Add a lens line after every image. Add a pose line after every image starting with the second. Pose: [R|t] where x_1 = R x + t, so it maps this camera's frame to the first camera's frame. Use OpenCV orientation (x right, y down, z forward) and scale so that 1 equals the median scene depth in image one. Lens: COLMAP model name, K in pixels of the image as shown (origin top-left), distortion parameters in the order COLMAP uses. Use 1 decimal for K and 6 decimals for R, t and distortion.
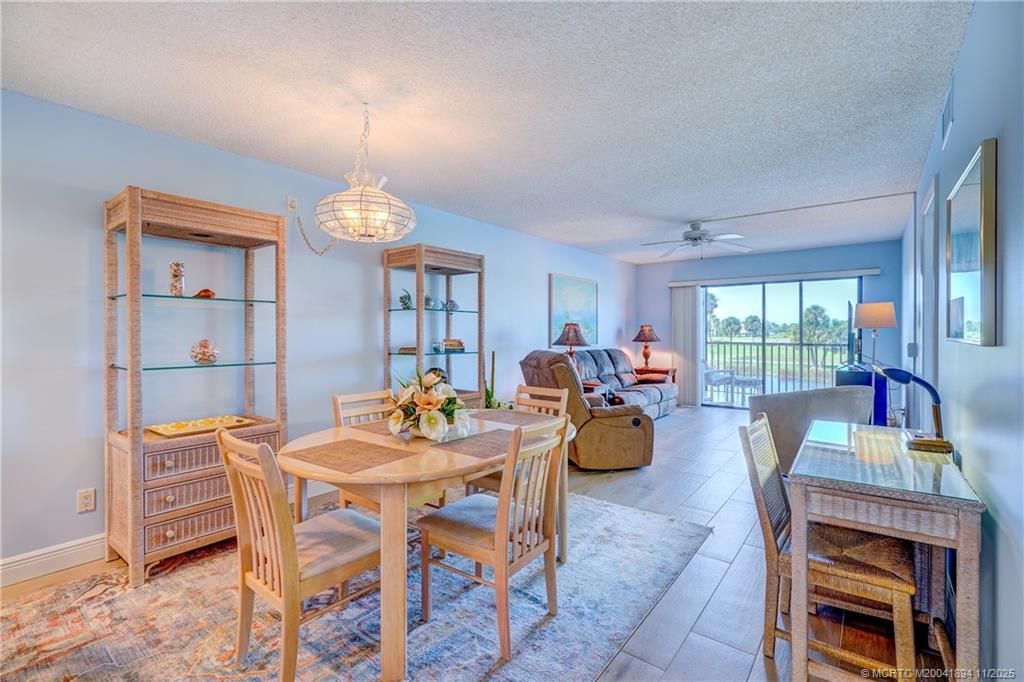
lens RADIAL K [[465.6, 0, 512.0], [0, 465.6, 341.0], [0, 0, 1]] dist [-0.001609, 0.000072]
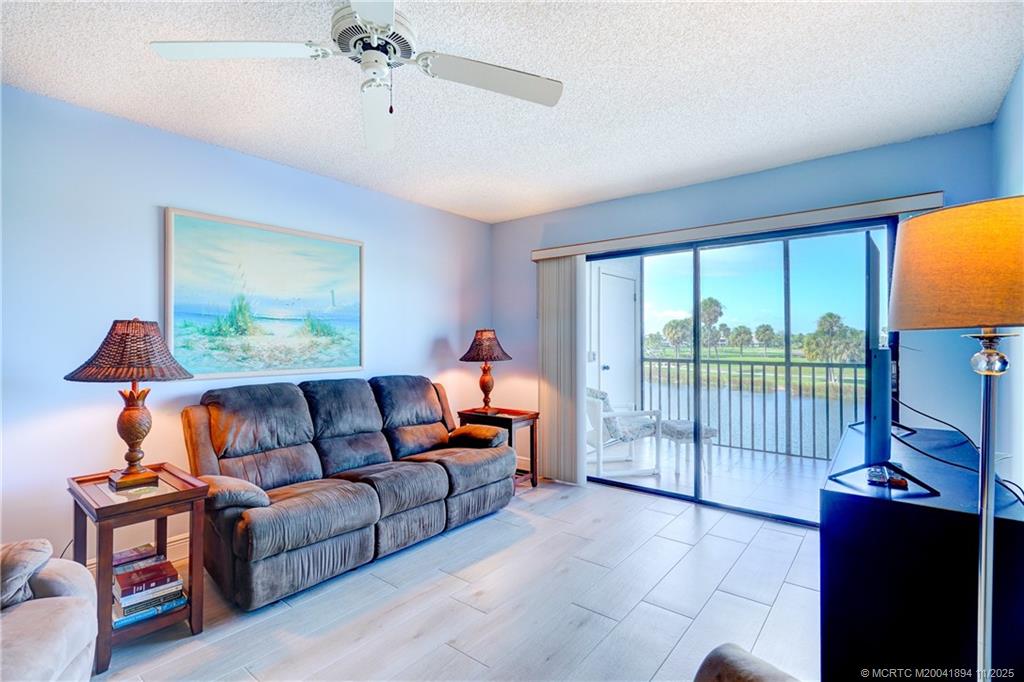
lens RADIAL K [[481.7, 0, 512.0], [0, 481.7, 341.0], [0, 0, 1]] dist [-0.004271, -0.000270]
pose [[0.999934, -0.000329, -0.011480, 0.313744], [0.000073, 0.999752, -0.022249, -0.008627], [0.011484, 0.022246, 0.999687, 0.434344]]
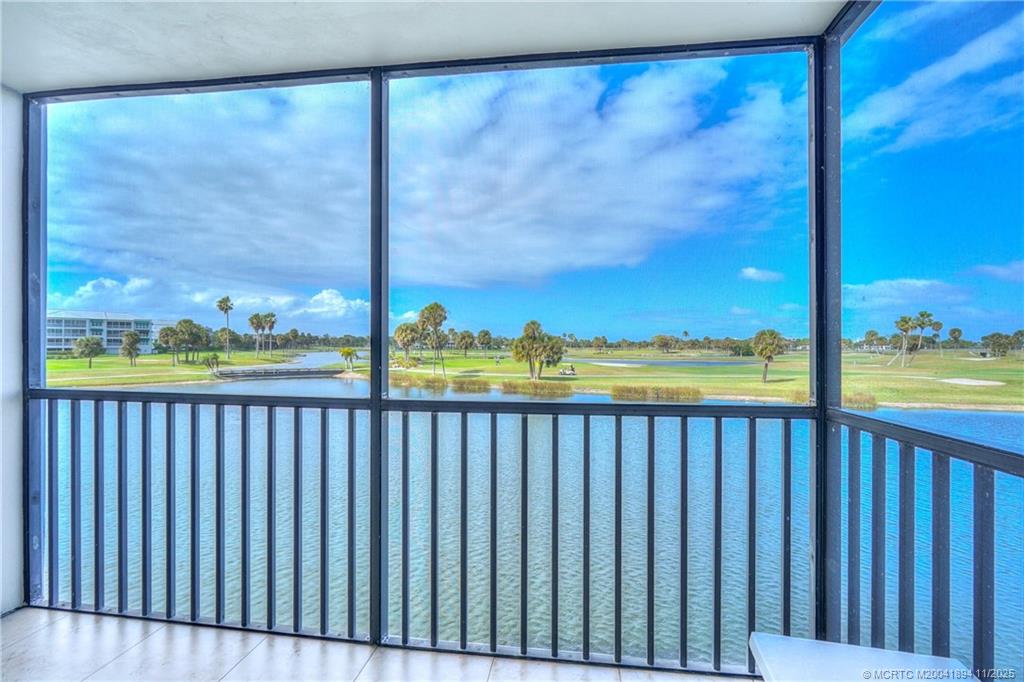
lens RADIAL K [[465.6, 0, 512.0], [0, 465.6, 341.0], [0, 0, 1]] dist [-0.001609, 0.000072]
pose [[0.865278, 0.009309, 0.501206, 0.600701], [0.004643, 0.999636, -0.026582, -0.017229], [-0.501271, 0.025328, 0.864919, 0.823516]]
